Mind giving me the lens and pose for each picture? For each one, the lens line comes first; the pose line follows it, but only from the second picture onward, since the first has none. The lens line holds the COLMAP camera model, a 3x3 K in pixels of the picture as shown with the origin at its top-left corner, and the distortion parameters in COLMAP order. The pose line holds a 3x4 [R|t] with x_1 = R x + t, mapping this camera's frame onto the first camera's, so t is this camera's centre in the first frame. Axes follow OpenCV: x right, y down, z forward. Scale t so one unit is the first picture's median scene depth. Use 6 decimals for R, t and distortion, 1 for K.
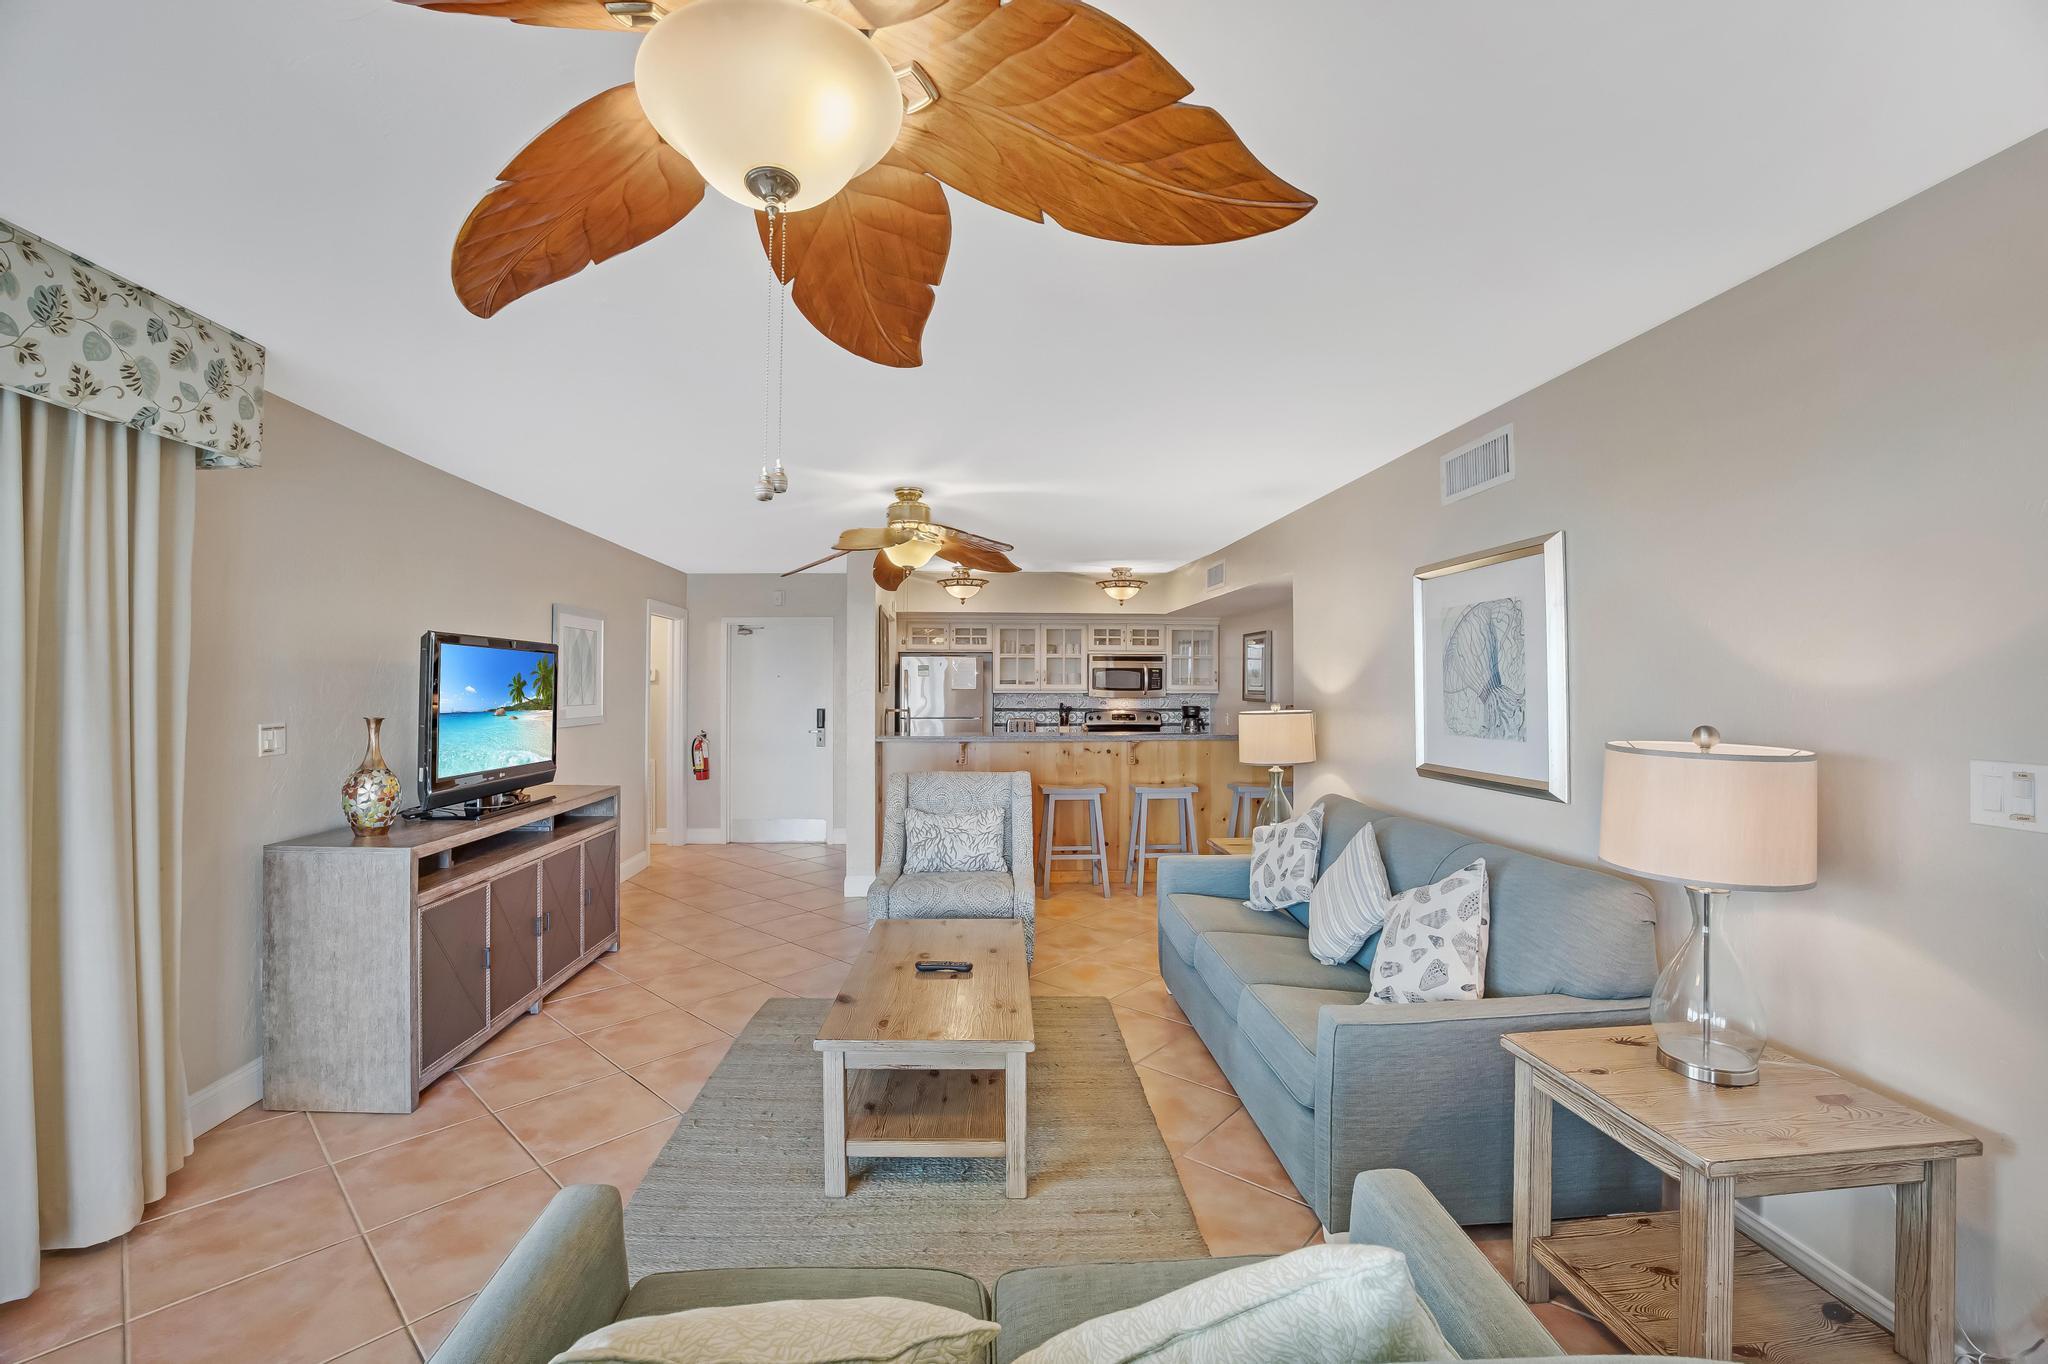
lens RADIAL K [[818.1, 0, 981.4], [0, 818.1, 675.0], [0, 0, 1]] dist [-0.043114, 0.010284]
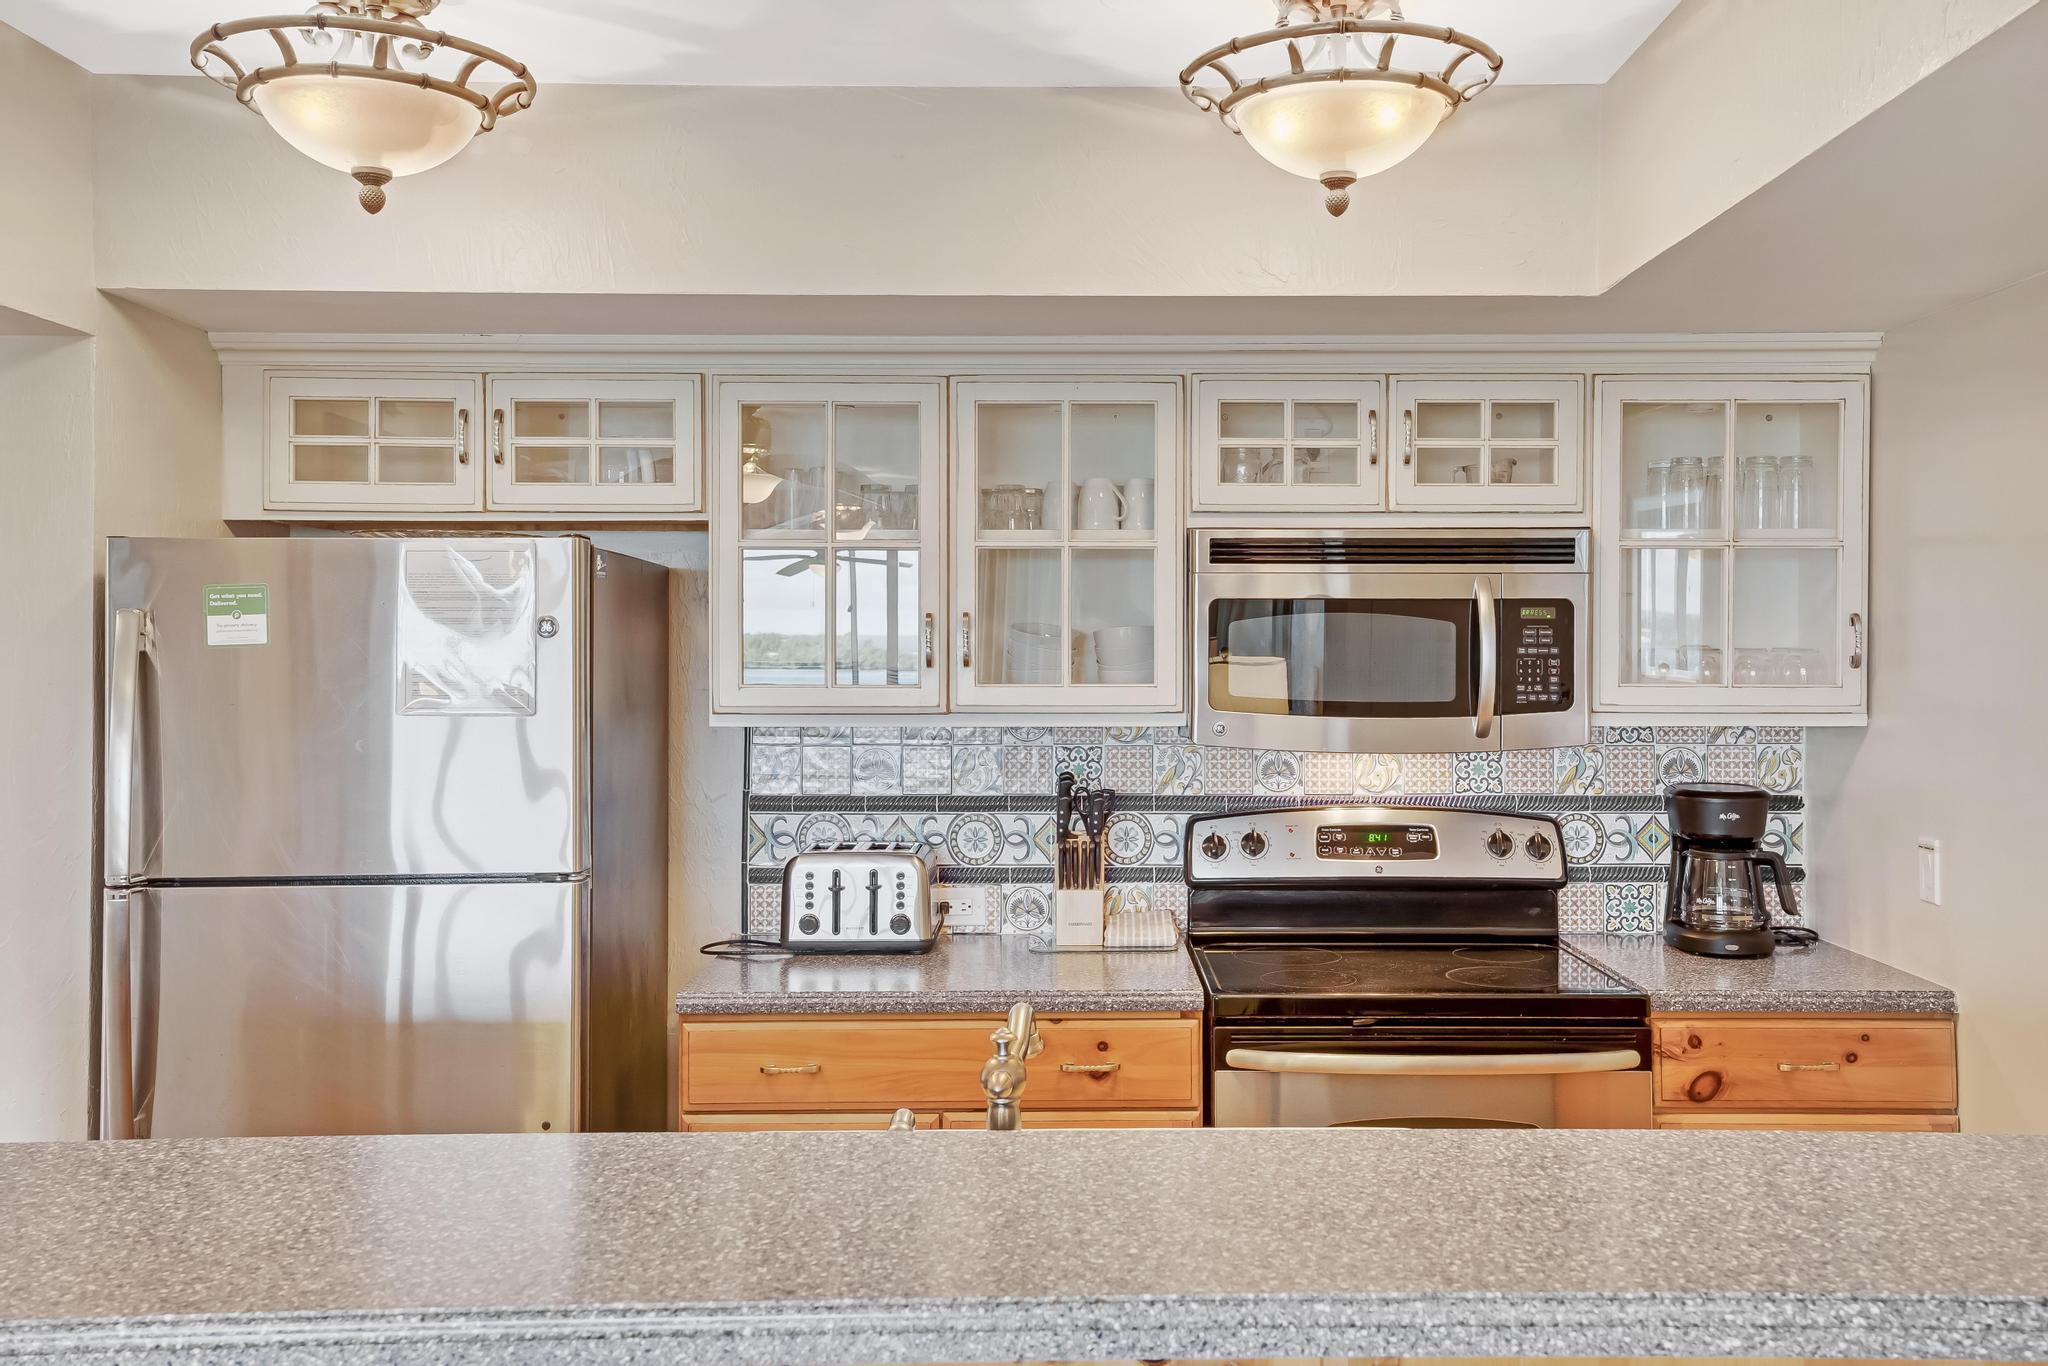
lens RADIAL K [[1920.0, 0, 1020.3], [0, 1920.0, 654.2], [0, 0, 1]] dist [0.007822, 0.004325]
pose [[0.999000, -0.002067, -0.044655, 0.214038], [0.002723, 0.999889, 0.014636, -0.004357], [0.044620, -0.014743, 0.998895, 1.037410]]
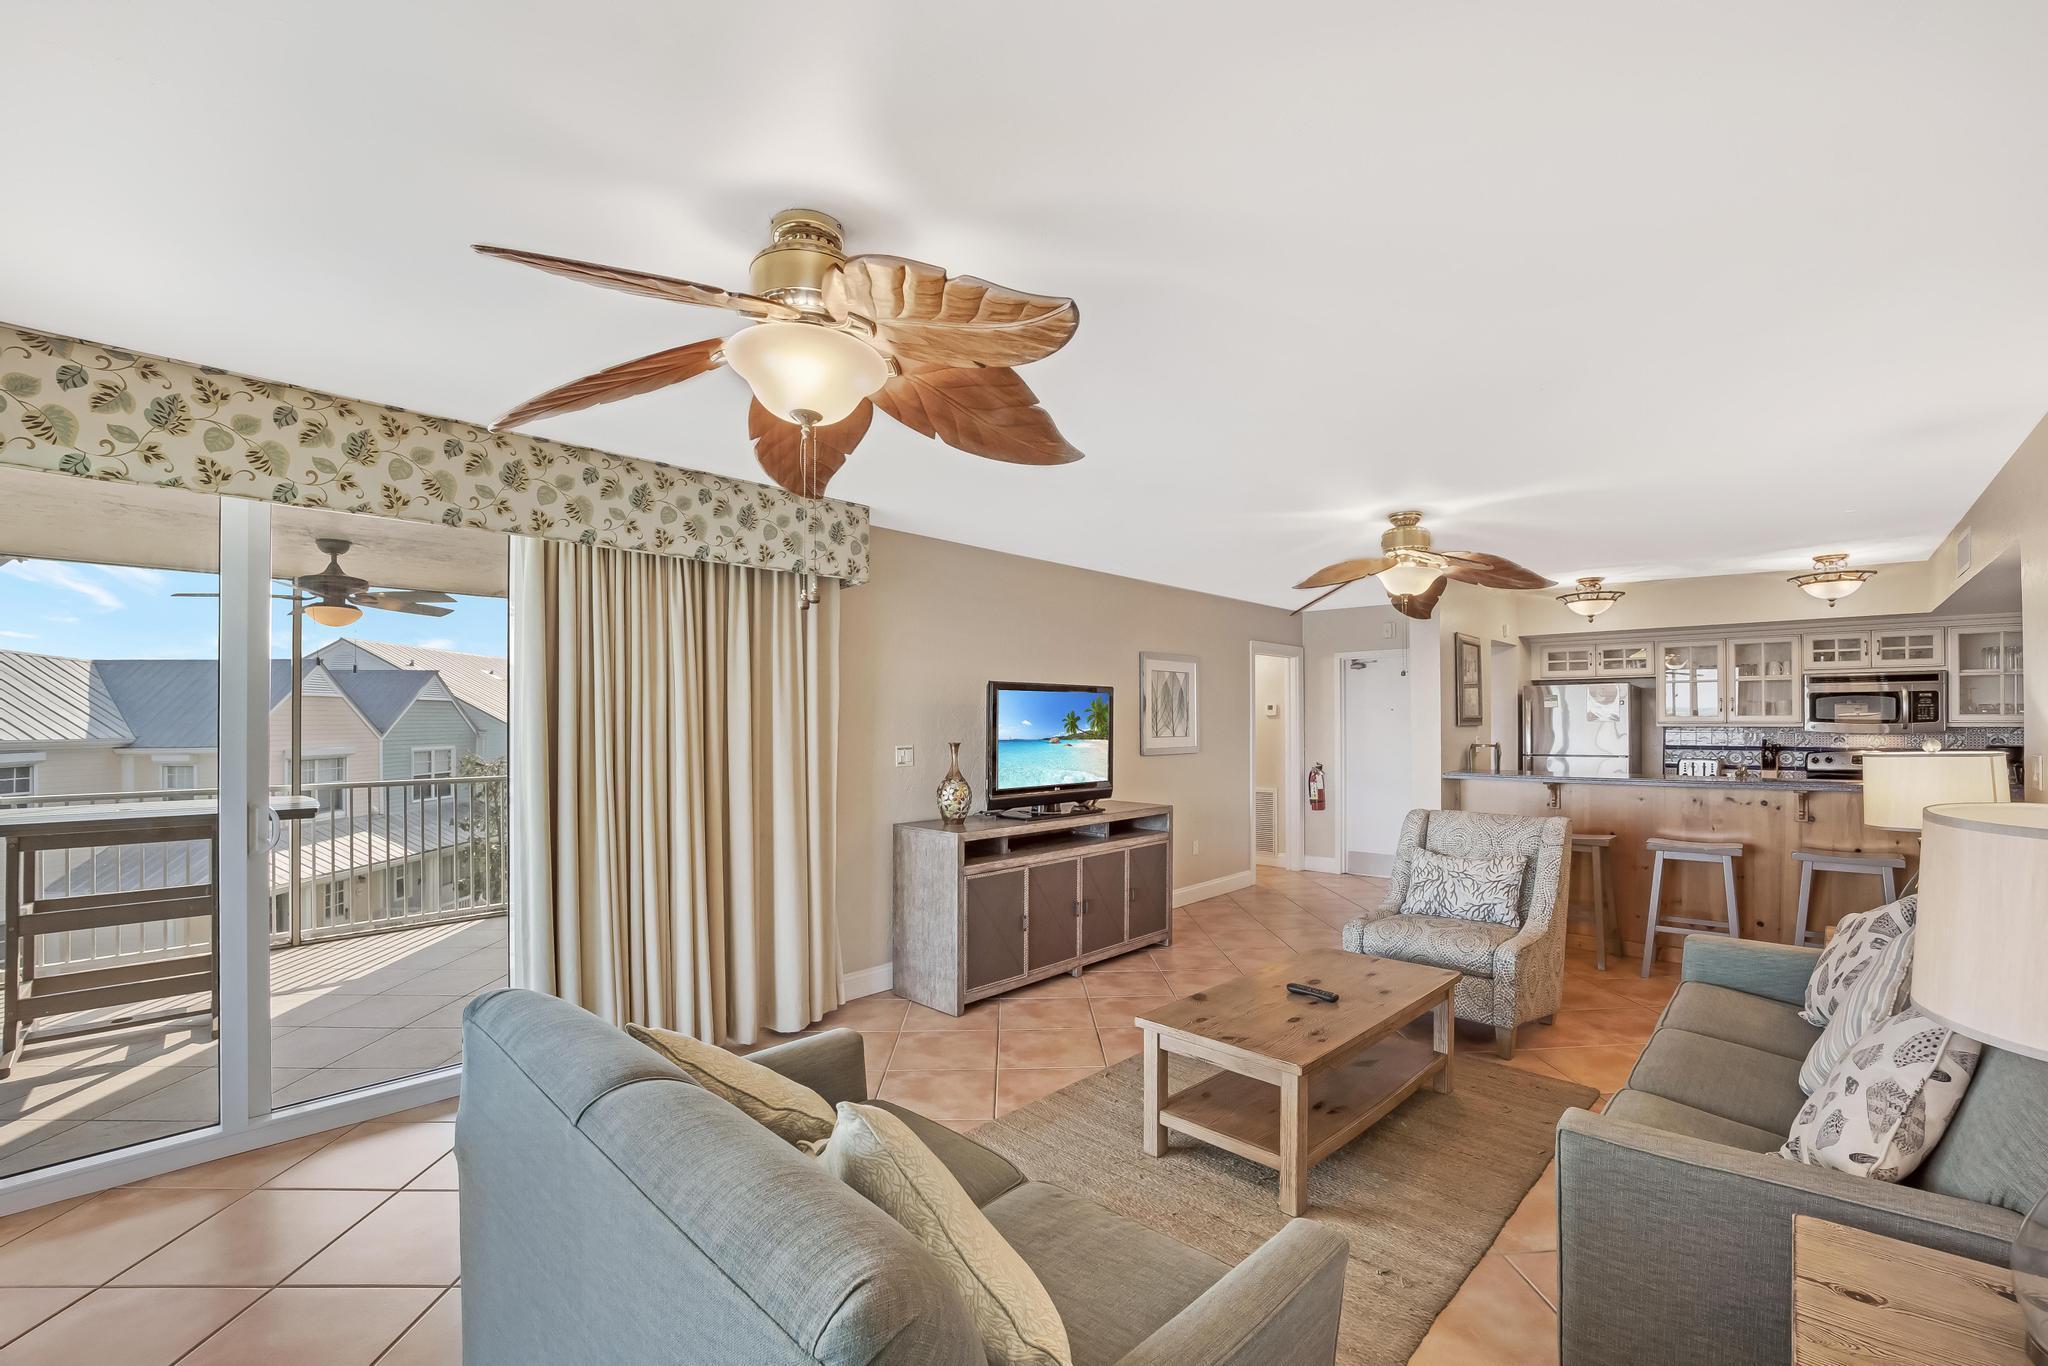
lens RADIAL K [[843.6, 0, 1108.4], [0, 843.6, 720.3], [0, 0, 1]] dist [-0.022903, 0.000963]
pose [[0.751098, -0.003988, -0.660178, 0.298200], [0.013389, 0.999868, 0.009193, 0.001544], [0.660055, -0.015744, 0.751053, 0.026835]]
